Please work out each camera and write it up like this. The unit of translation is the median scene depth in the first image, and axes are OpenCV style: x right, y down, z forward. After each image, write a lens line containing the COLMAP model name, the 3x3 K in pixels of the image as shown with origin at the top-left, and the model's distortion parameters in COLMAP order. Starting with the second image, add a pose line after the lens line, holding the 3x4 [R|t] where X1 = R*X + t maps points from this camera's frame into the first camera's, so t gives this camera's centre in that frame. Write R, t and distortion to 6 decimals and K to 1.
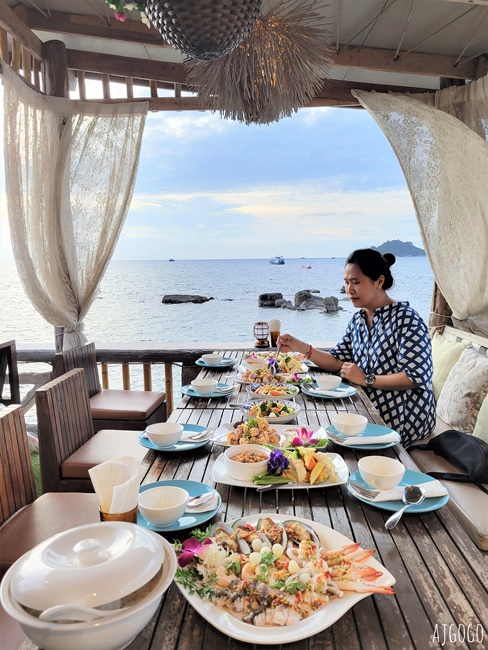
lens RADIAL K [[492.7, 0, 244.0], [0, 492.7, 325.0], [0, 0, 1]] dist [0.047531, -0.044713]
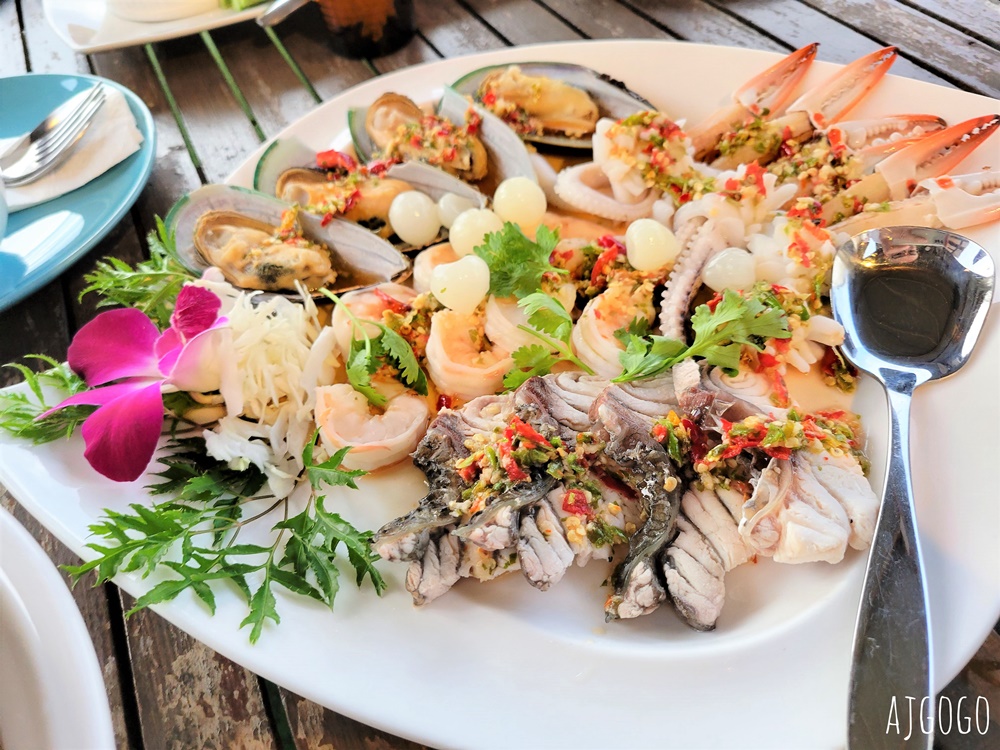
lens RADIAL K [[758.0, 0, 534.7], [0, 758.0, 375.2], [0, 0, 1]] dist [0.047531, -0.044713]
pose [[0.856378, -0.446156, 0.259926, -0.047633], [0.162716, 0.710926, 0.684184, 0.269845], [-0.490041, -0.543626, 0.681418, 0.706652]]
